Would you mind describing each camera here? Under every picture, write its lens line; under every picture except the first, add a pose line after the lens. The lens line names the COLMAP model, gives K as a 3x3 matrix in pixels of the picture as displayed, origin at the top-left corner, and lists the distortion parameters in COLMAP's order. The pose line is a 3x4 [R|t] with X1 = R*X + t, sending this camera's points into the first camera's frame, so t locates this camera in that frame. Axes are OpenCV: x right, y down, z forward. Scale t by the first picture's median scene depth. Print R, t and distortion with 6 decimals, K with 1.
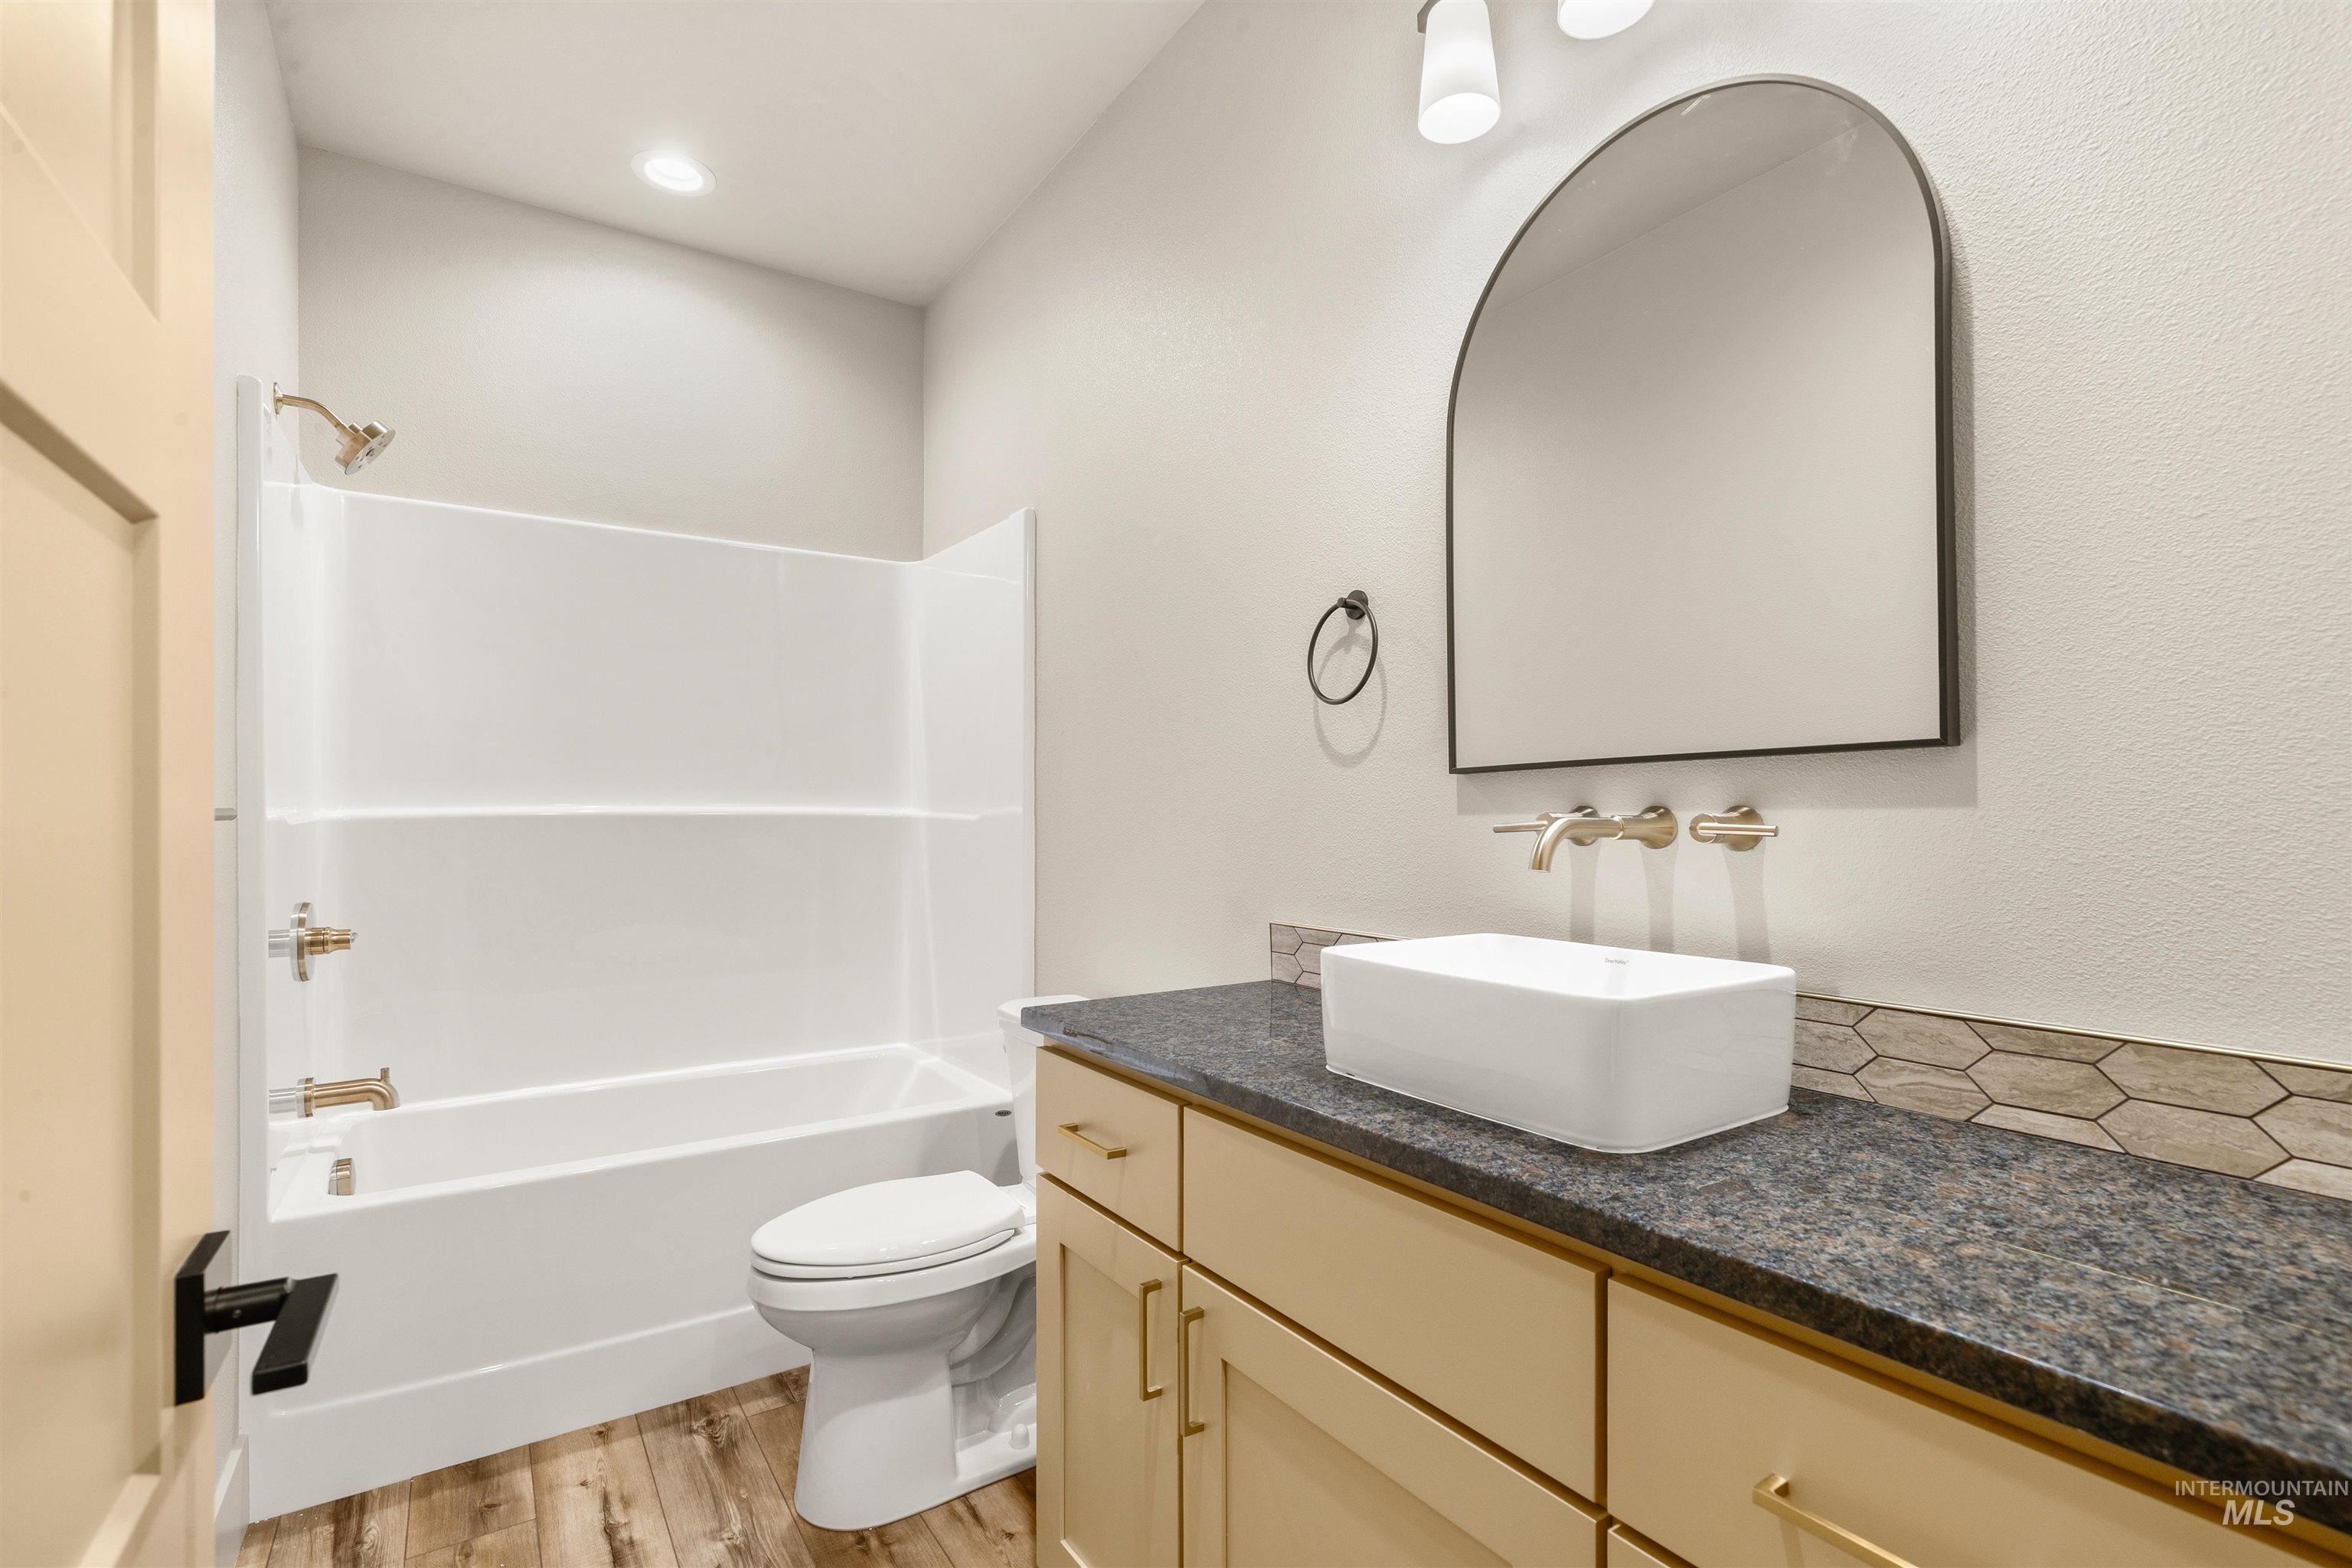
lens RADIAL K [[1072.7, 0, 1185.2], [0, 1072.7, 802.9], [0, 0, 1]] dist [-0.006950, 0.003859]
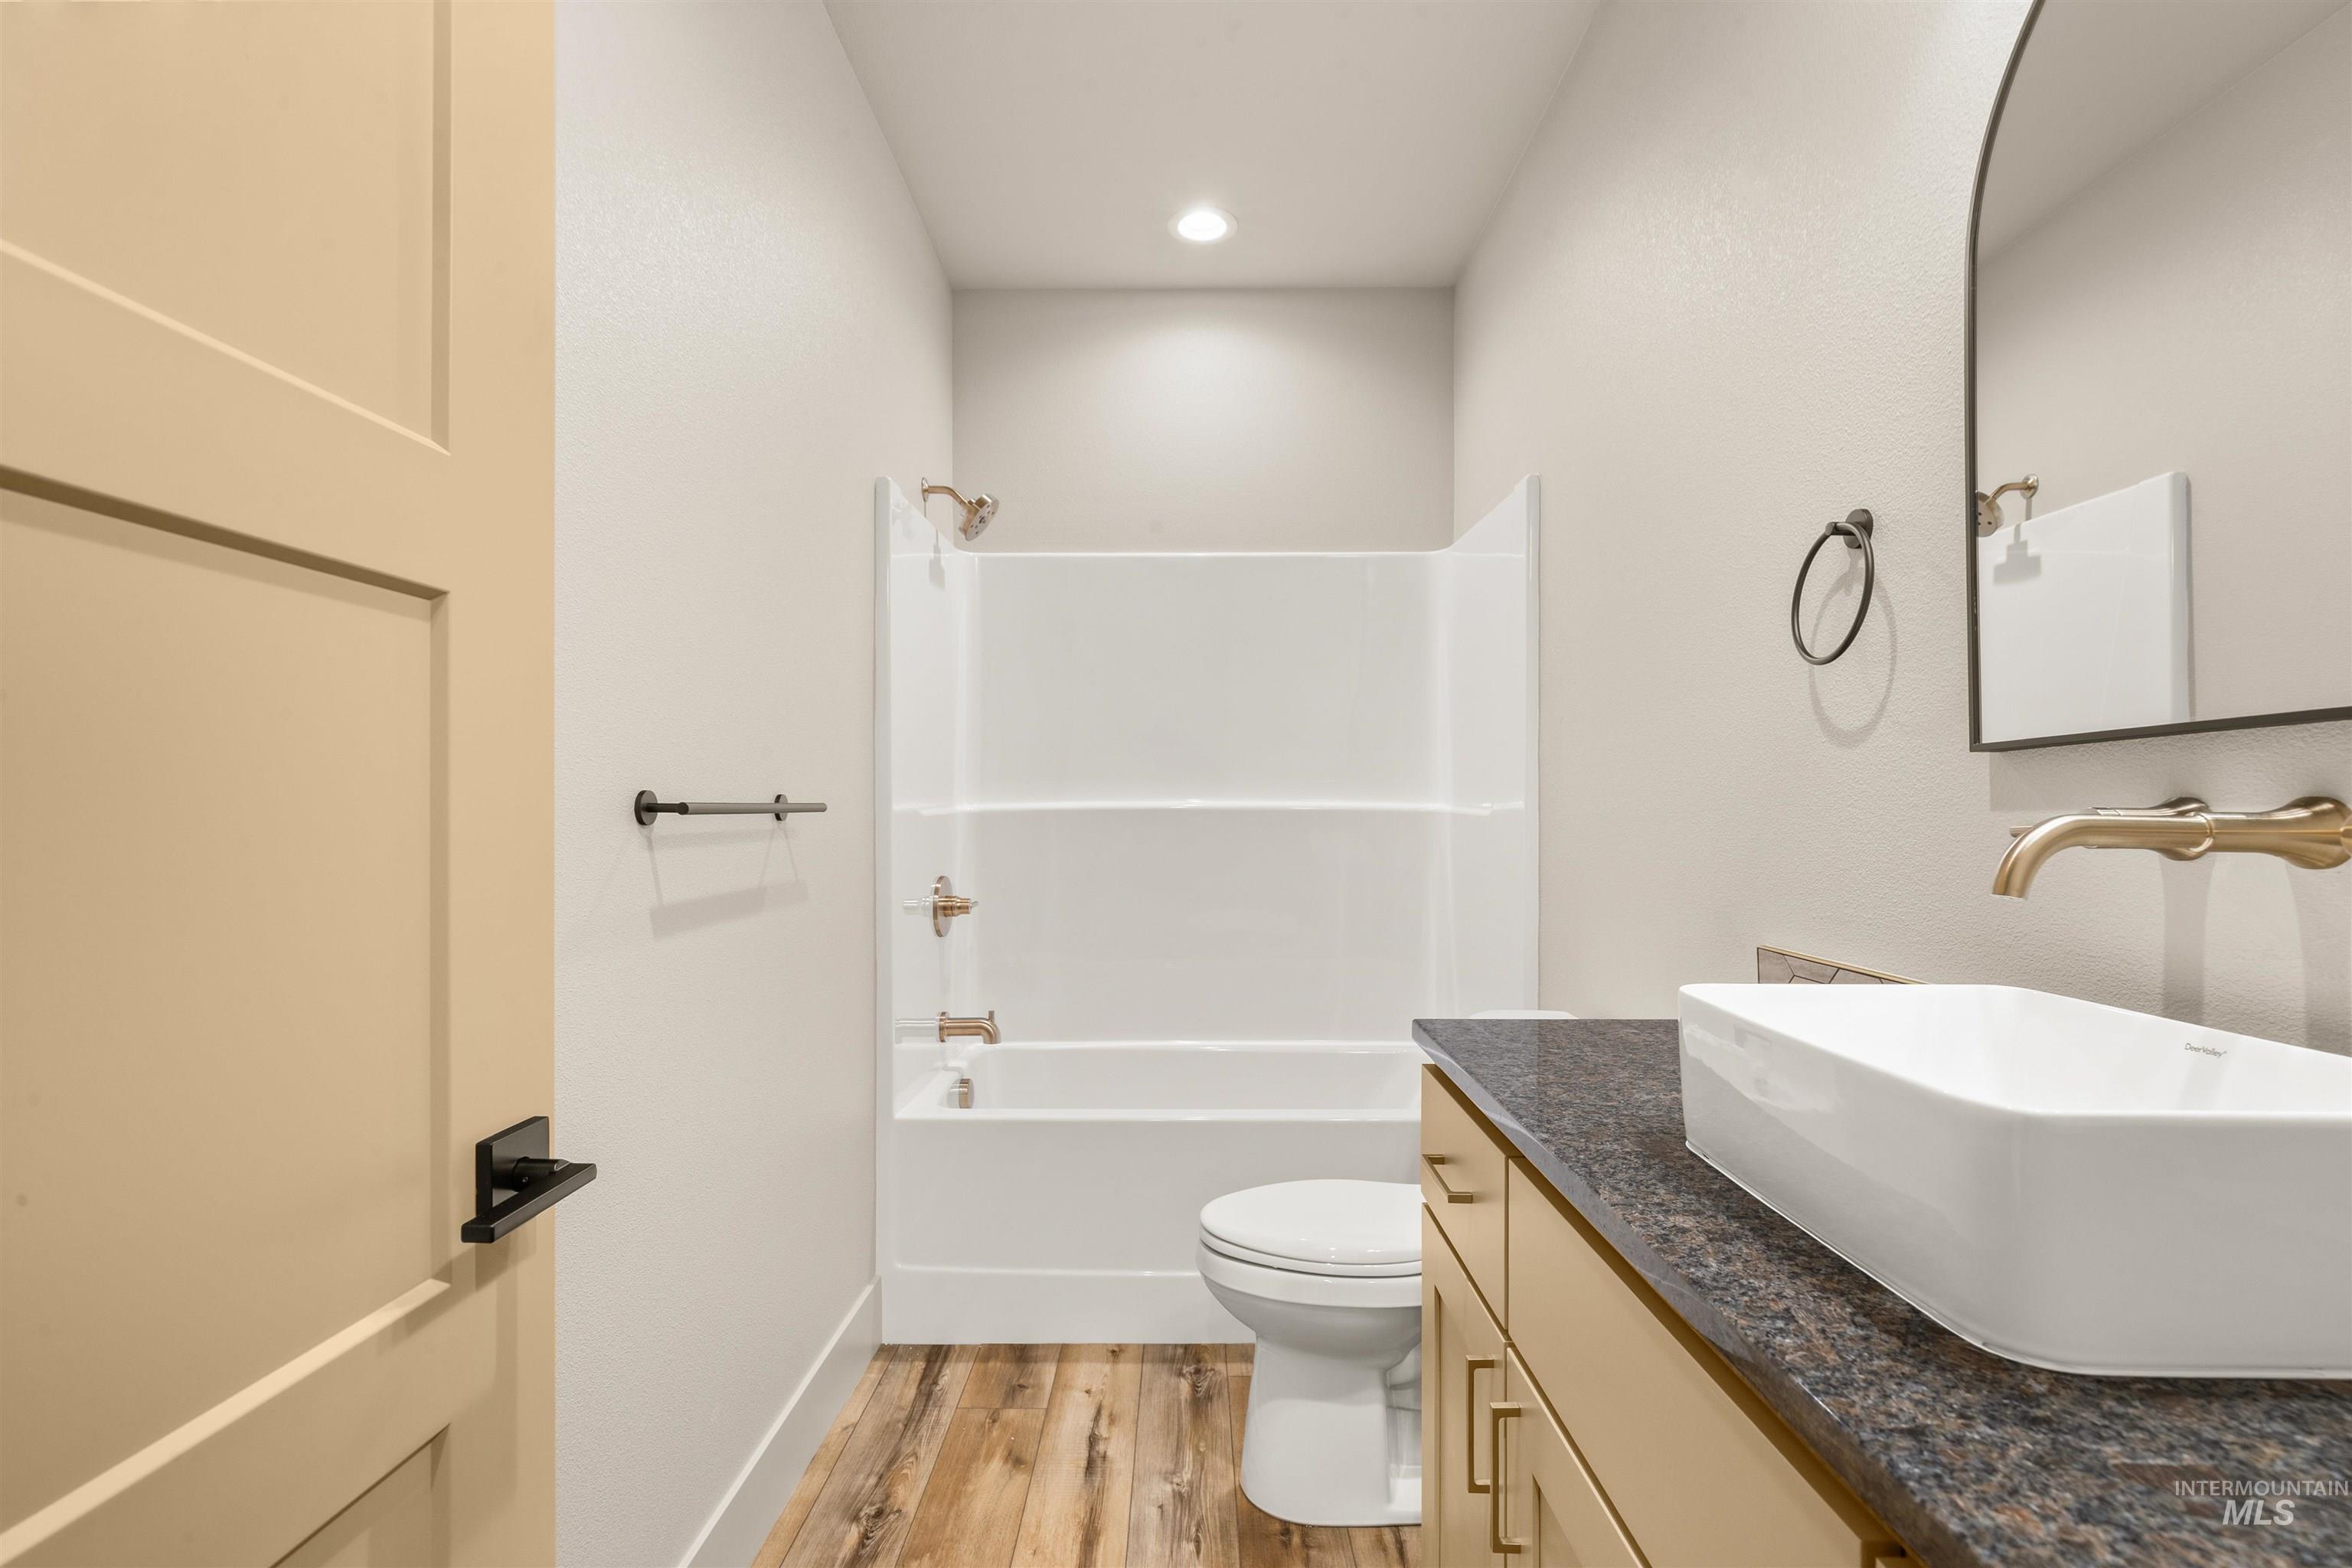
lens RADIAL K [[1072.7, 0, 1175.9], [0, 1072.7, 797.2], [0, 0, 1]] dist [-0.006950, 0.003859]
pose [[0.828191, -0.003569, -0.560434, 0.228875], [0.003440, 0.999993, -0.001285, 0.001334], [0.560435, -0.000864, 0.828198, 0.145025]]
